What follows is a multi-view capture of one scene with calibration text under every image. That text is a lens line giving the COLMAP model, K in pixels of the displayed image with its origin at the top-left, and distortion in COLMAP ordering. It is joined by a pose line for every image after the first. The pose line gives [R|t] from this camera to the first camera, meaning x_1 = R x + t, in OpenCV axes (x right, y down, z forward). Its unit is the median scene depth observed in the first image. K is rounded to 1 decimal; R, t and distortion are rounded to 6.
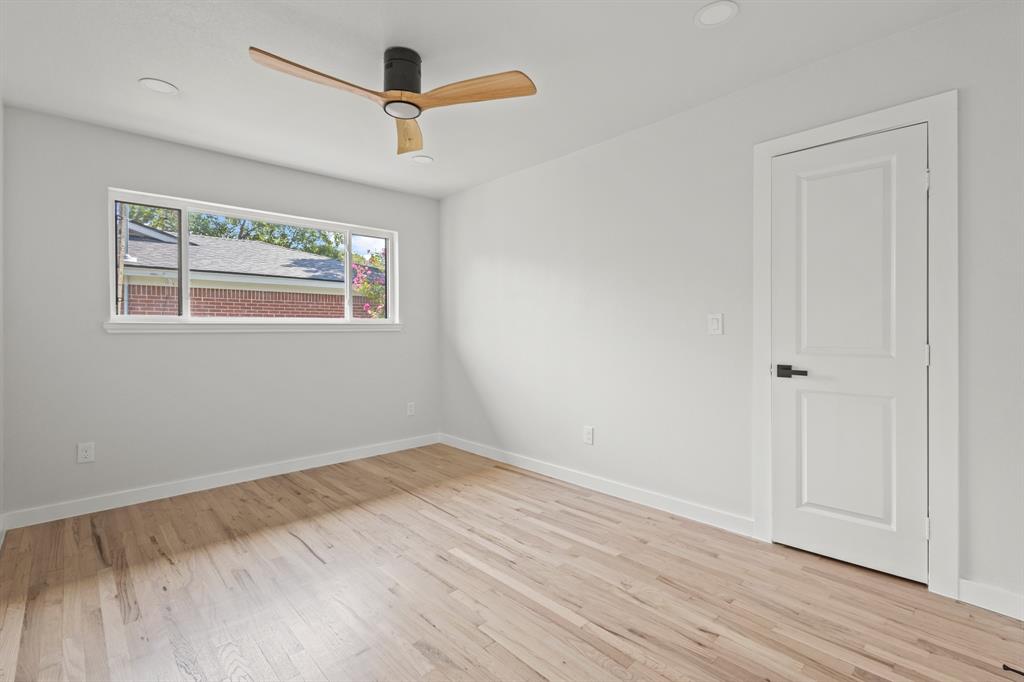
lens RADIAL K [[471.5, 0, 513.8], [0, 471.5, 334.5], [0, 0, 1]] dist [0.011811, -0.005830]
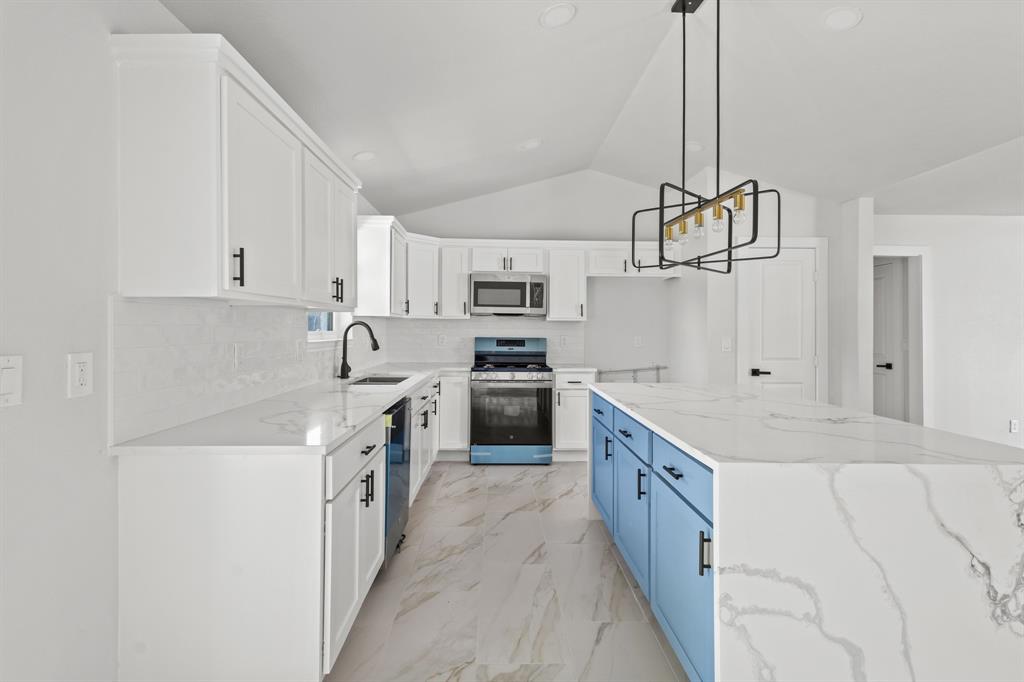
lens RADIAL K [[474.2, 0, 512.0], [0, 474.2, 329.2], [0, 0, 1]] dist [0.002608, -0.000440]
pose [[0.676045, 0.002881, 0.736854, -1.315113], [-0.005908, 0.999981, 0.001510, -0.078313], [-0.736836, -0.005374, 0.676050, 0.489781]]
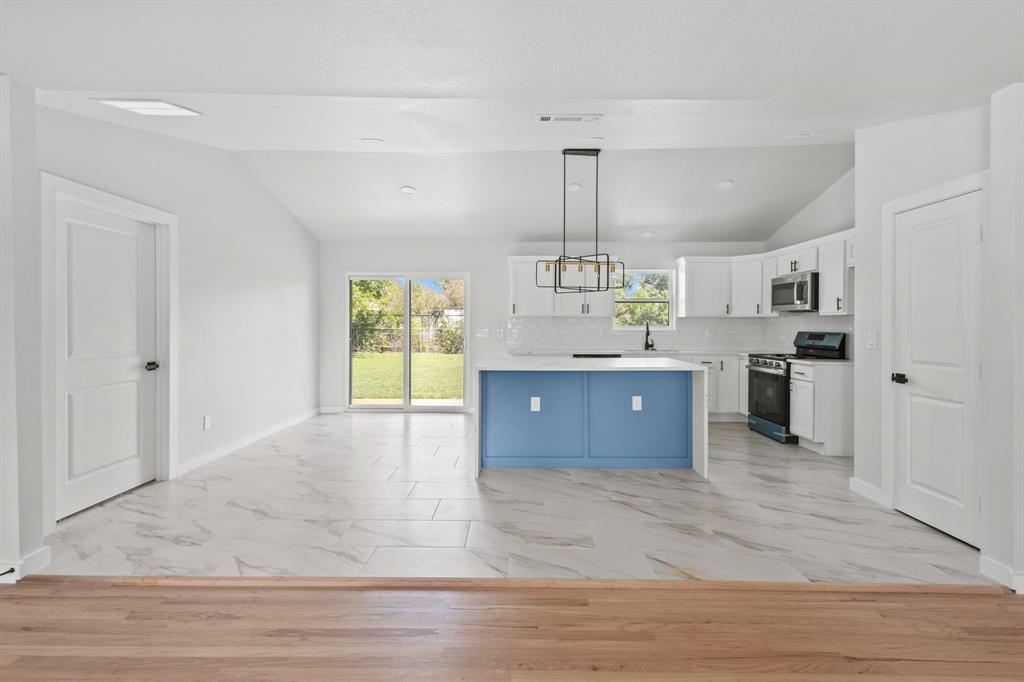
lens RADIAL K [[474.2, 0, 512.0], [0, 474.2, 329.2], [0, 0, 1]] dist [0.002608, -0.000440]
pose [[0.715614, 0.006390, -0.698467, 0.727727], [-0.001444, 0.999970, 0.007670, -0.066559], [0.698495, -0.004480, 0.715601, -0.687597]]
